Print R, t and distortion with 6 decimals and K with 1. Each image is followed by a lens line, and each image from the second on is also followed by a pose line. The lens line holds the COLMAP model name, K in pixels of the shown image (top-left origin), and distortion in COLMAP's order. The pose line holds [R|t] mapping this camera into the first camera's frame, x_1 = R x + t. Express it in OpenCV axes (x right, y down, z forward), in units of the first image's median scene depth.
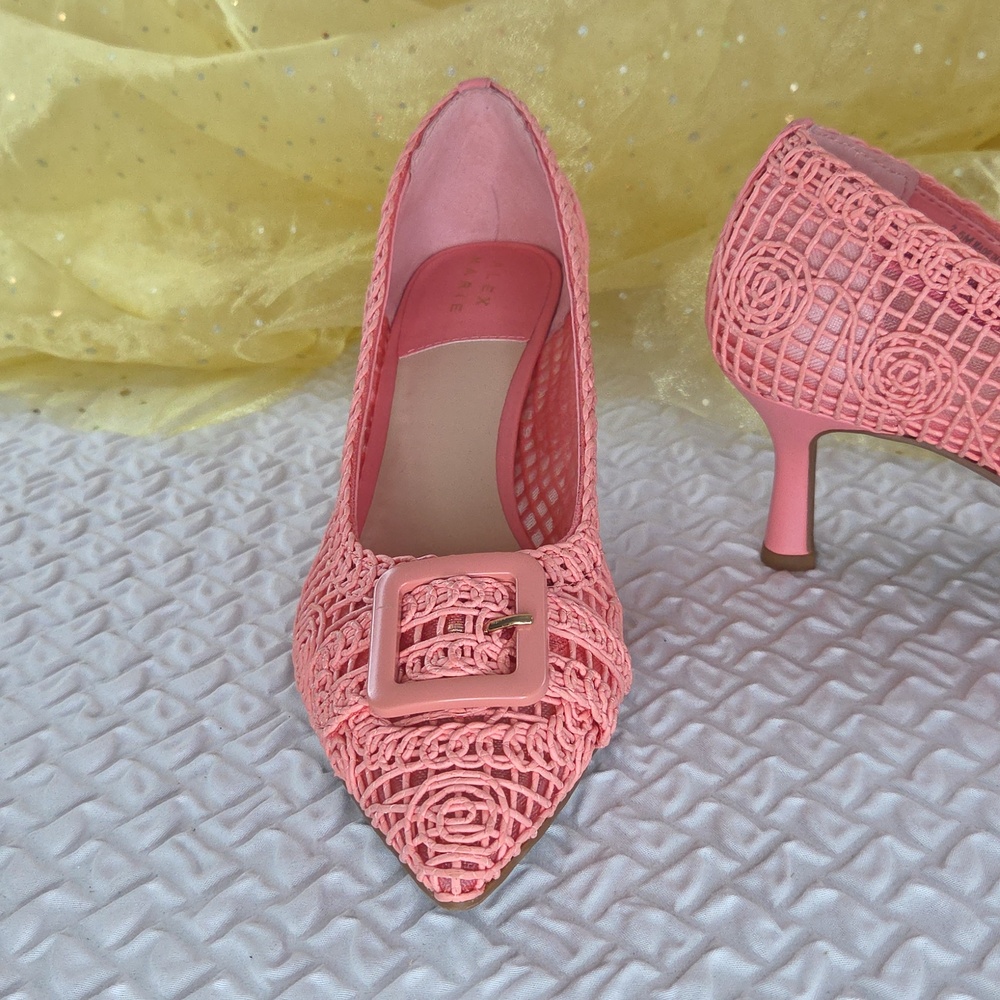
lens RADIAL K [[1445.0, 0, 500.0], [0, 1445.0, 500.0], [0, 0, 1]] dist [0.009649, -0.011949]
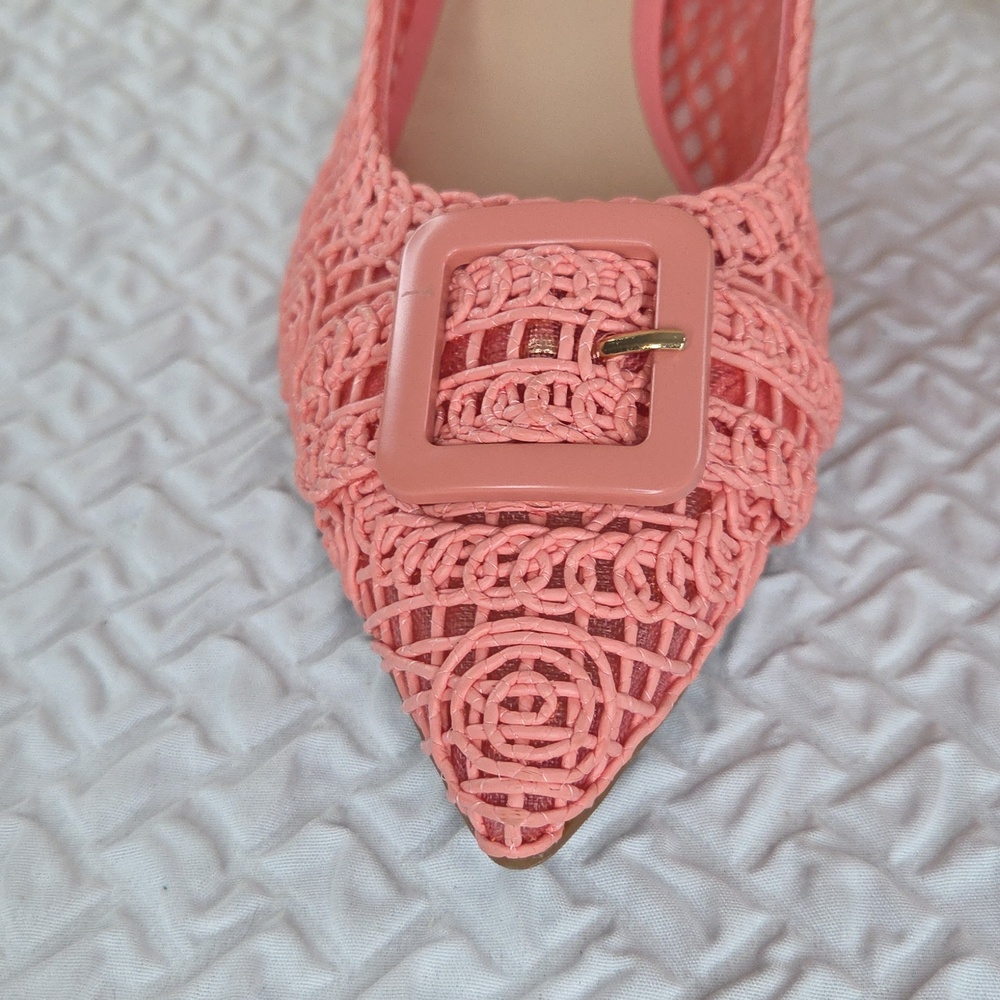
lens RADIAL K [[1443.3, 0, 518.0], [0, 1443.3, 514.1], [0, 0, 1]] dist [0.023720, -0.073959]
pose [[0.996475, 0.069694, -0.046683, -0.009958], [-0.050397, 0.942282, 0.331006, -0.032151], [0.067058, -0.327487, 0.942473, 0.467861]]
